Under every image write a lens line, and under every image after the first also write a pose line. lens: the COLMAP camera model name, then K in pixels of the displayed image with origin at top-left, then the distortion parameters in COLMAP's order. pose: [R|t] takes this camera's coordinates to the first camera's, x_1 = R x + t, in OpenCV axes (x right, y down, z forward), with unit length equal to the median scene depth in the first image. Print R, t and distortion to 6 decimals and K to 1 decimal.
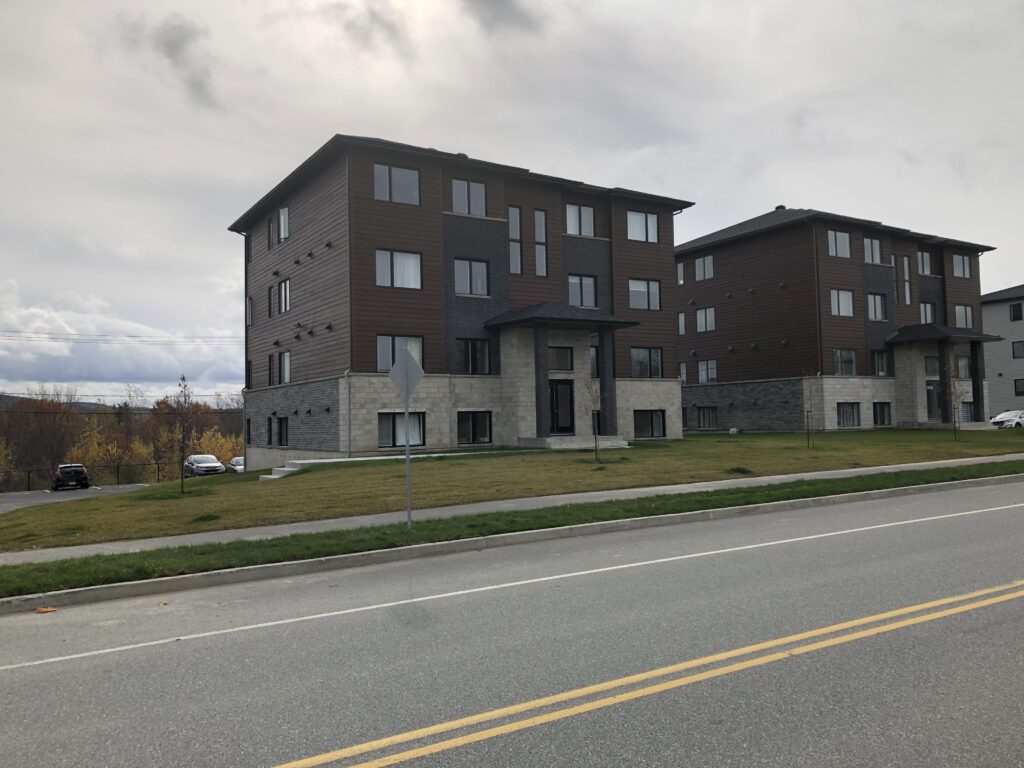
lens RADIAL K [[836.9, 0, 519.3], [0, 836.9, 384.6], [0, 0, 1]] dist [0.044234, -0.039326]
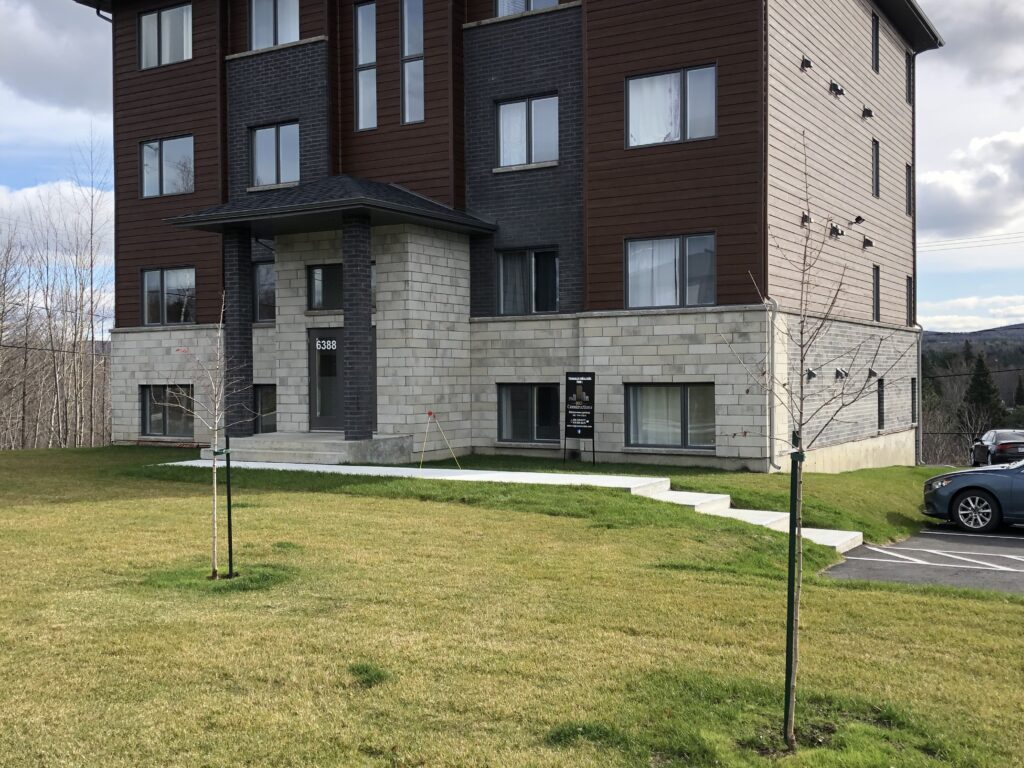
lens RADIAL K [[1108.3, 0, 522.0], [0, 1108.3, 380.7], [0, 0, 1]] dist [0.051668, 0.000000]
pose [[0.451108, 0.015326, -0.892338, 0.712997], [0.027339, 0.999146, 0.030982, 0.010665], [0.892050, -0.038372, 0.450304, 0.792225]]
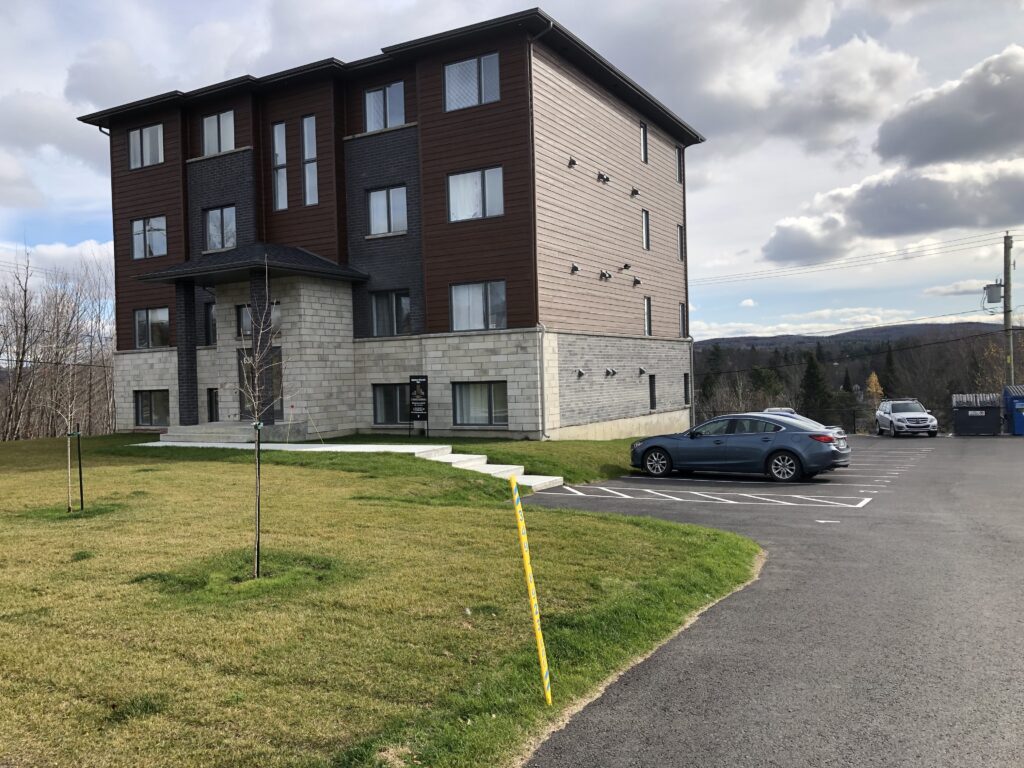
lens RADIAL K [[836.9, 0, 517.3], [0, 836.9, 376.1], [0, 0, 1]] dist [0.044234, -0.039326]
pose [[0.469698, 0.002916, -0.882822, 0.823449], [0.048230, 0.998416, 0.028958, 0.010383], [0.881509, -0.056180, 0.468813, 0.852798]]
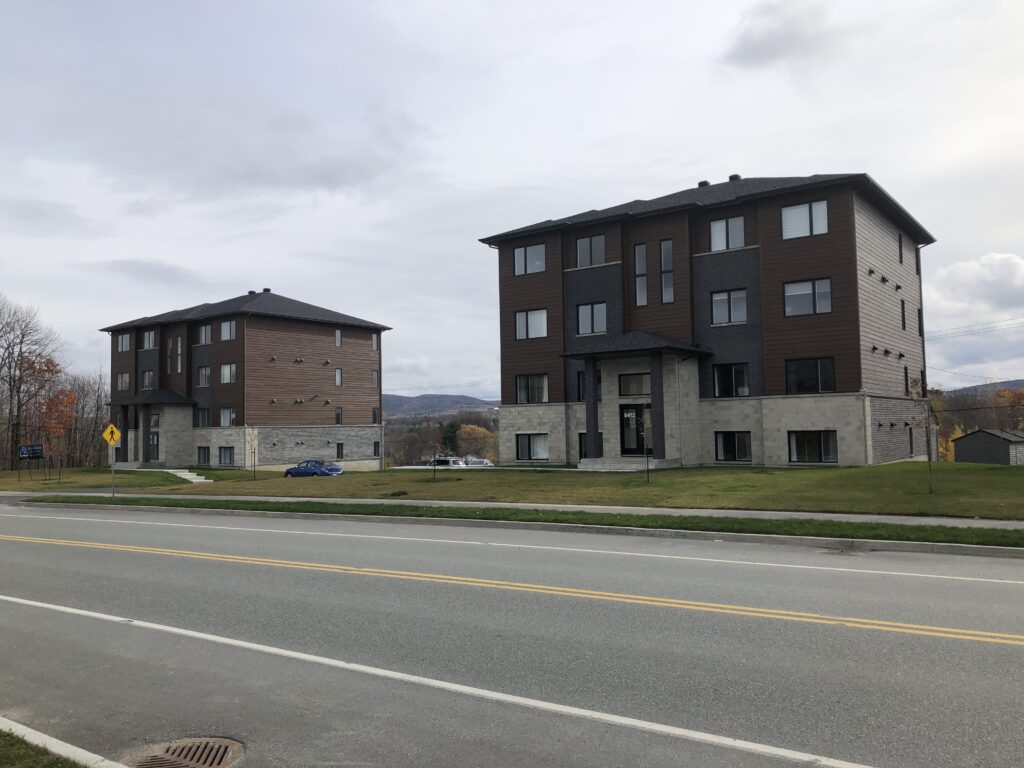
lens RADIAL K [[836.9, 0, 510.8], [0, 836.9, 391.7], [0, 0, 1]] dist [0.044234, -0.039326]
pose [[0.365928, -0.035787, -0.929955, 0.982112], [0.041137, 0.998906, -0.022254, -0.004035], [0.929734, -0.030112, 0.366999, 0.457982]]
